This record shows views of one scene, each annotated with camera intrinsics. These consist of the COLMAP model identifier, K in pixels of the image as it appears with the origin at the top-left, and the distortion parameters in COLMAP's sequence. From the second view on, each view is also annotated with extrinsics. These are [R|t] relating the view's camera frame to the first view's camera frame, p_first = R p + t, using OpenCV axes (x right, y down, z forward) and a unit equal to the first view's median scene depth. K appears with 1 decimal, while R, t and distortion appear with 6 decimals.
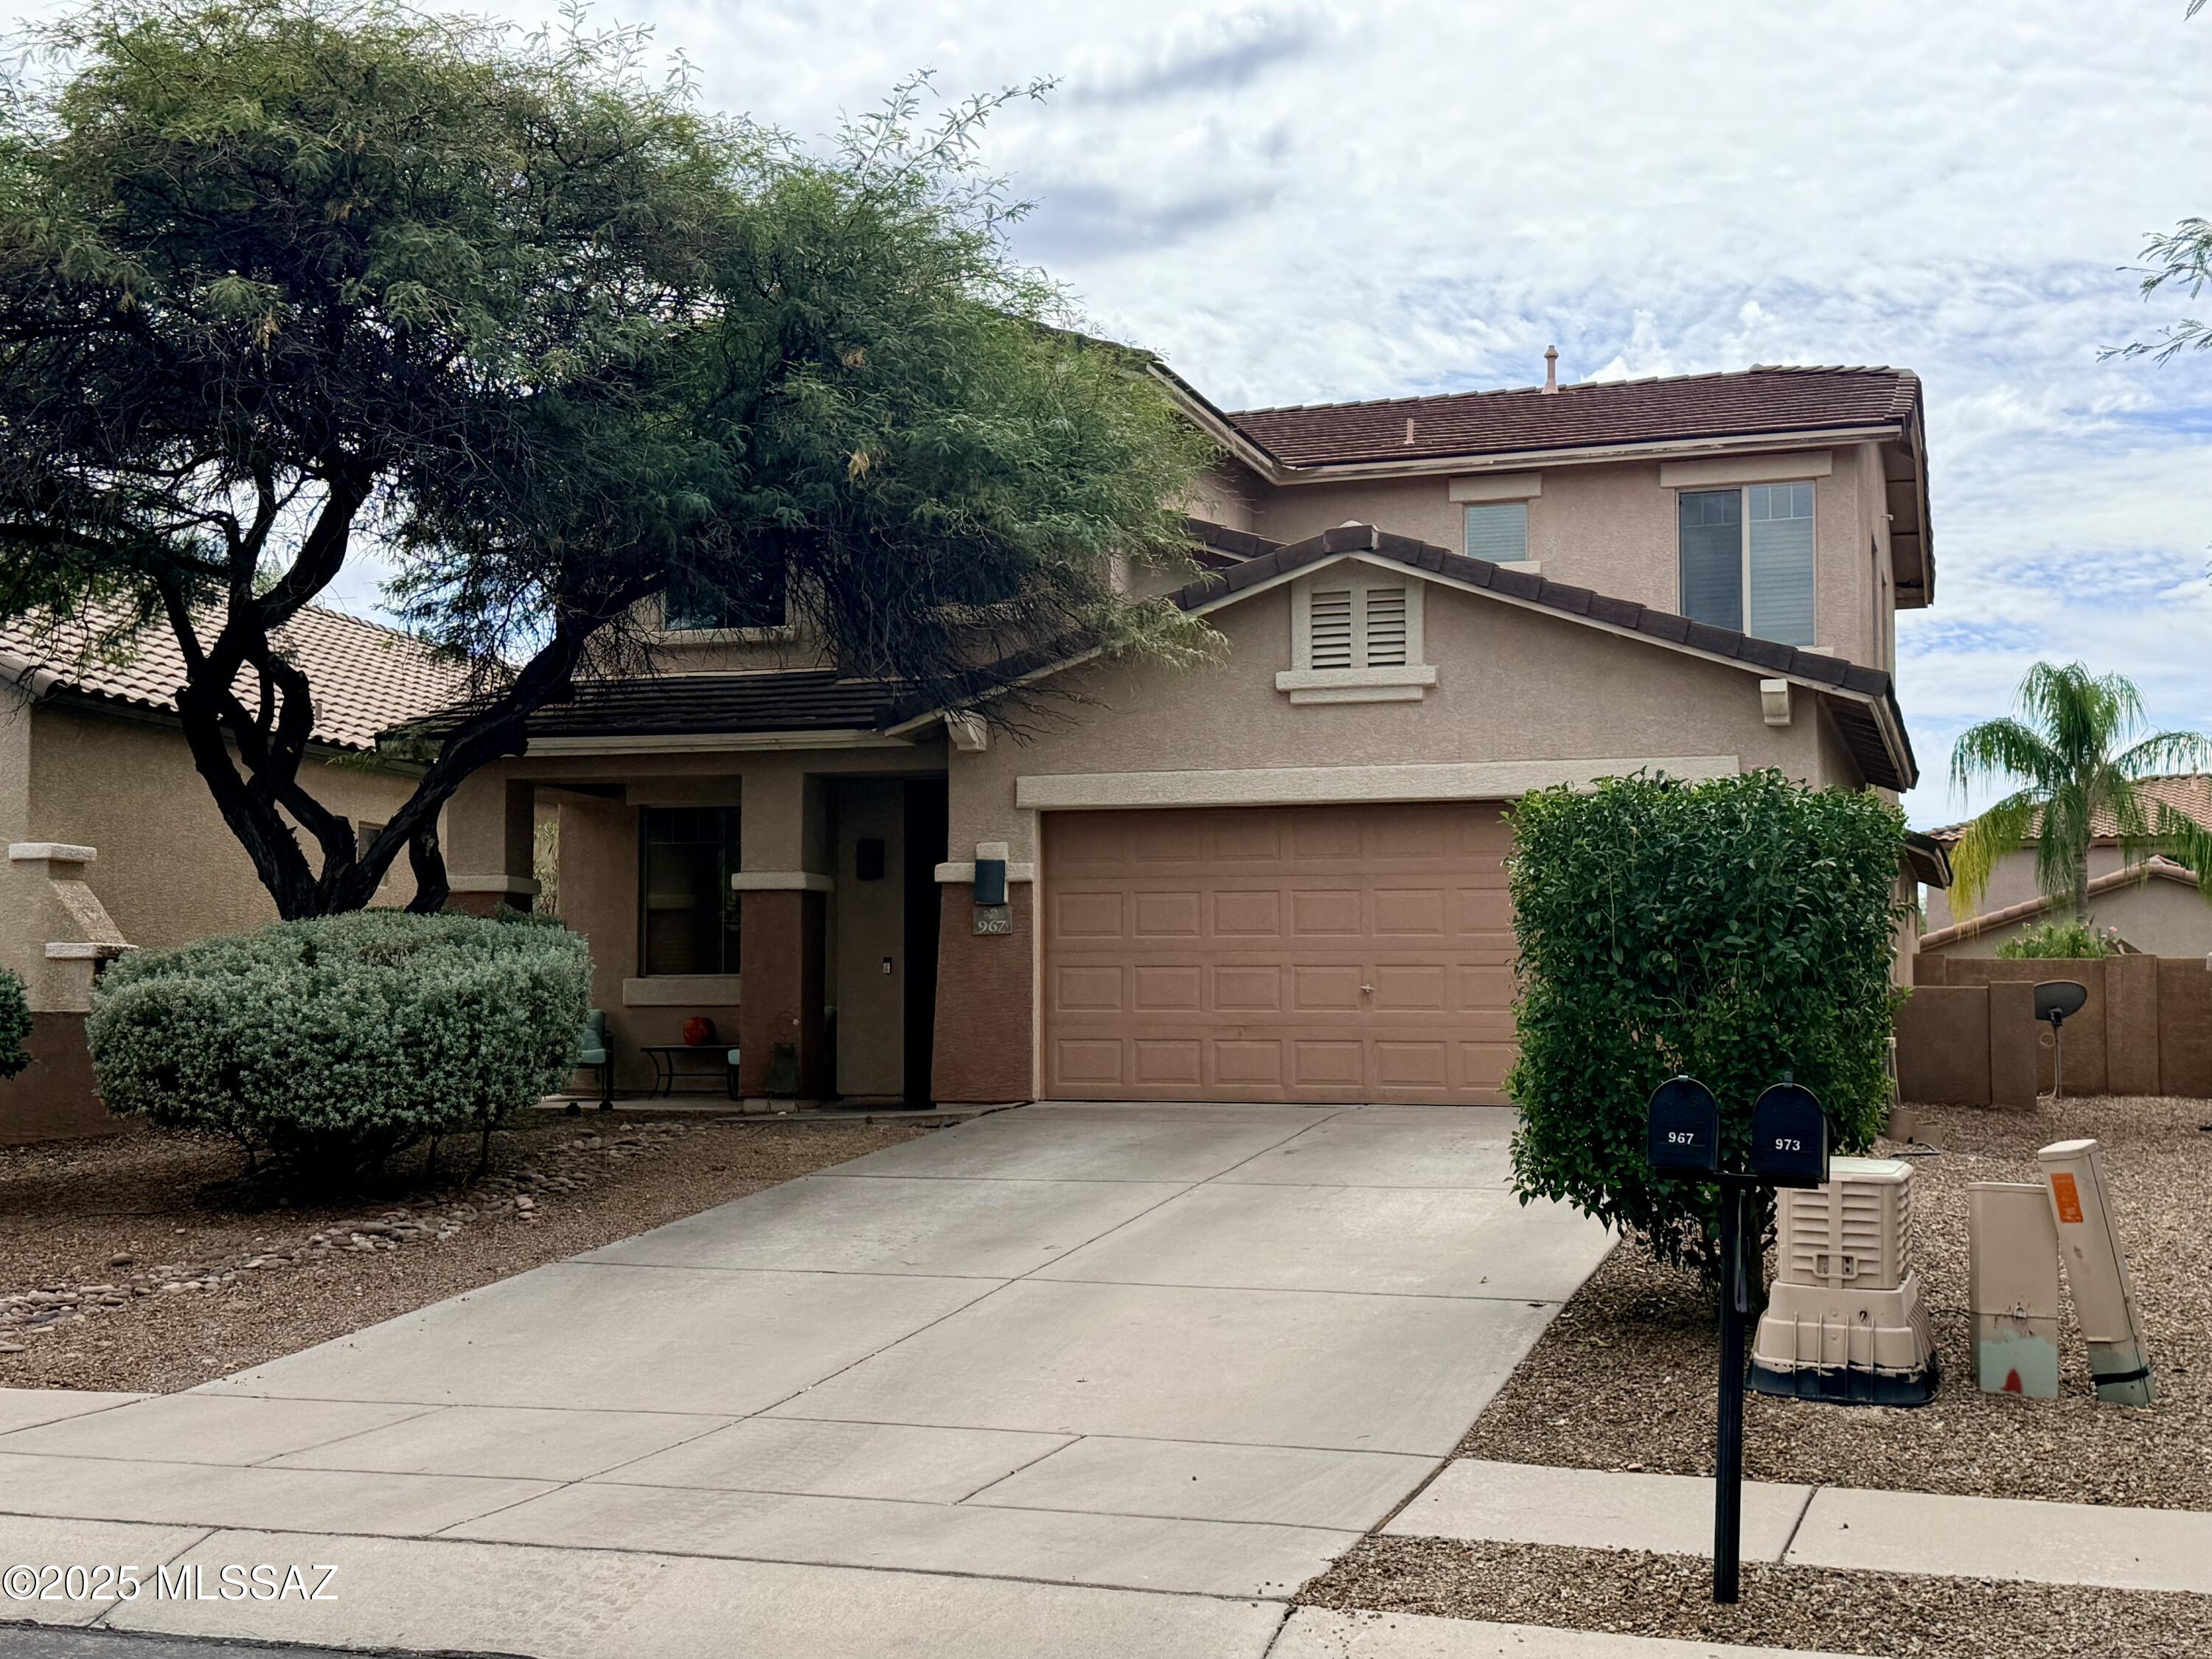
lens RADIAL K [[2719.3, 0, 1106.0], [0, 2719.3, 829.5], [0, 0, 1]] dist [0.198741, -0.017602]
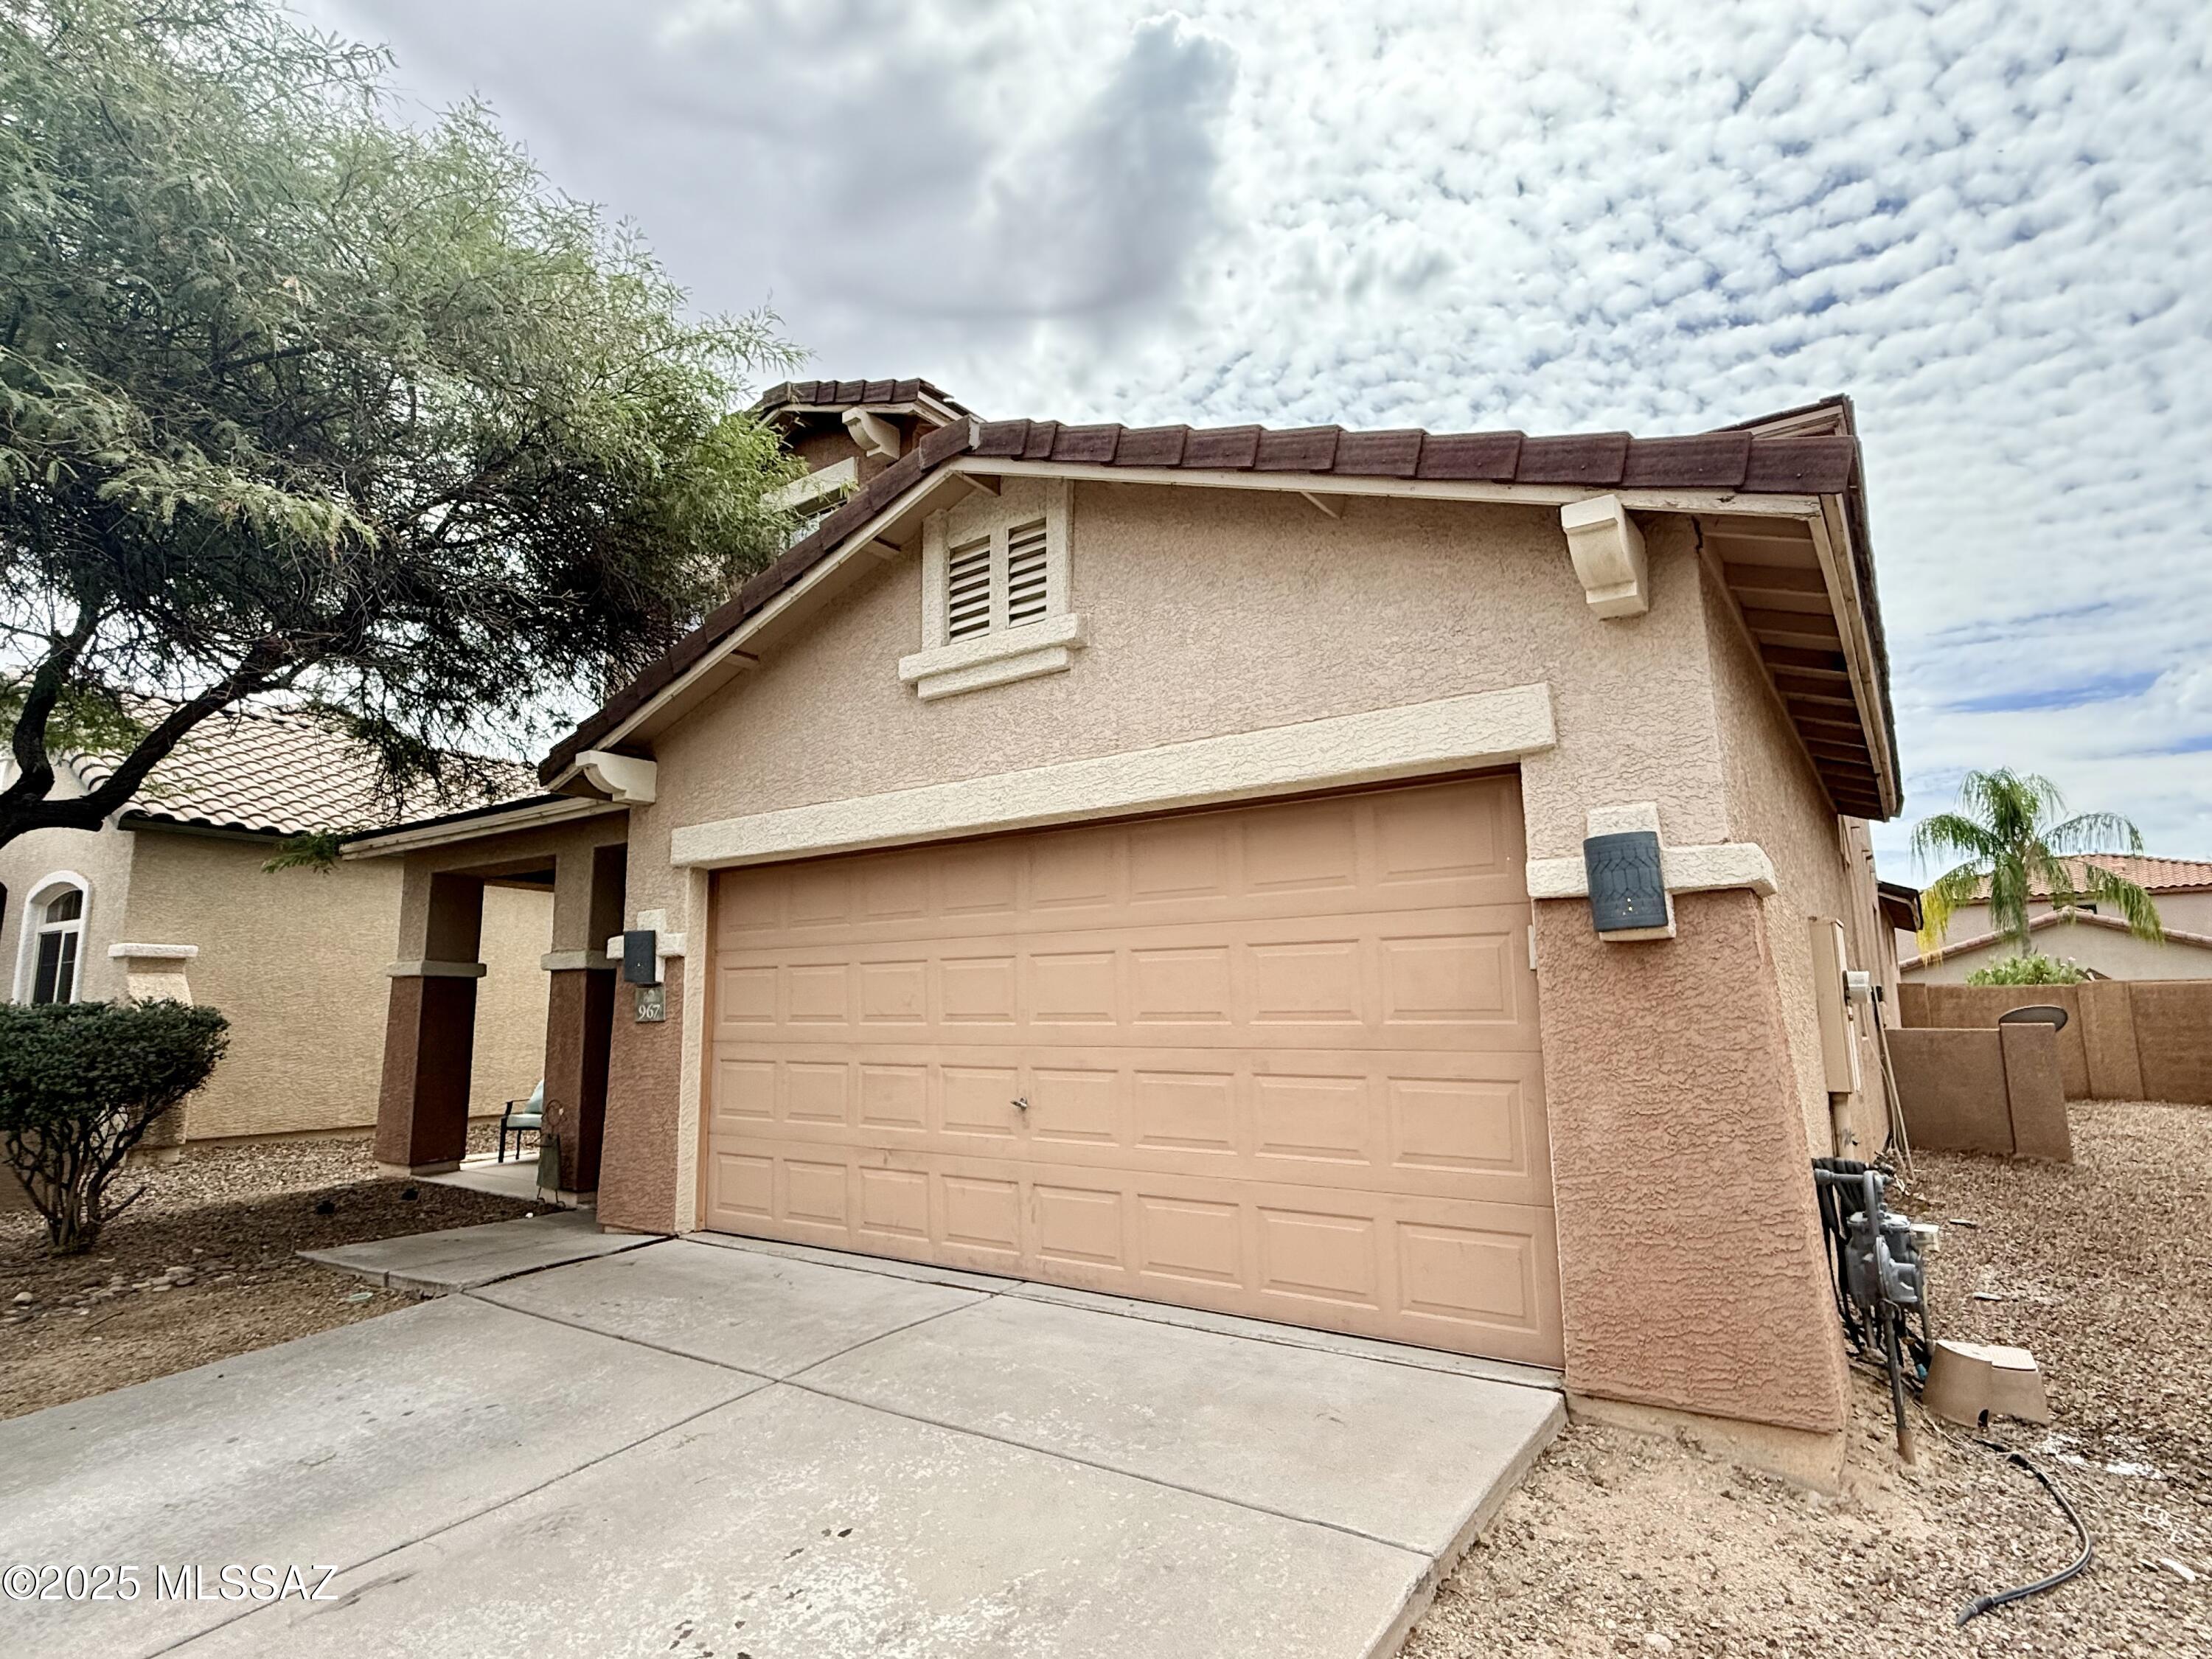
lens RADIAL K [[1140.0, 0, 1106.0], [0, 1140.0, 829.5], [0, 0, 1]] dist [0.001302, 0.000729]
pose [[0.951707, -0.060372, -0.301012, 0.197377], [0.034633, 0.995328, -0.090129, 0.016526], [0.305047, 0.075352, 0.949352, 0.710387]]
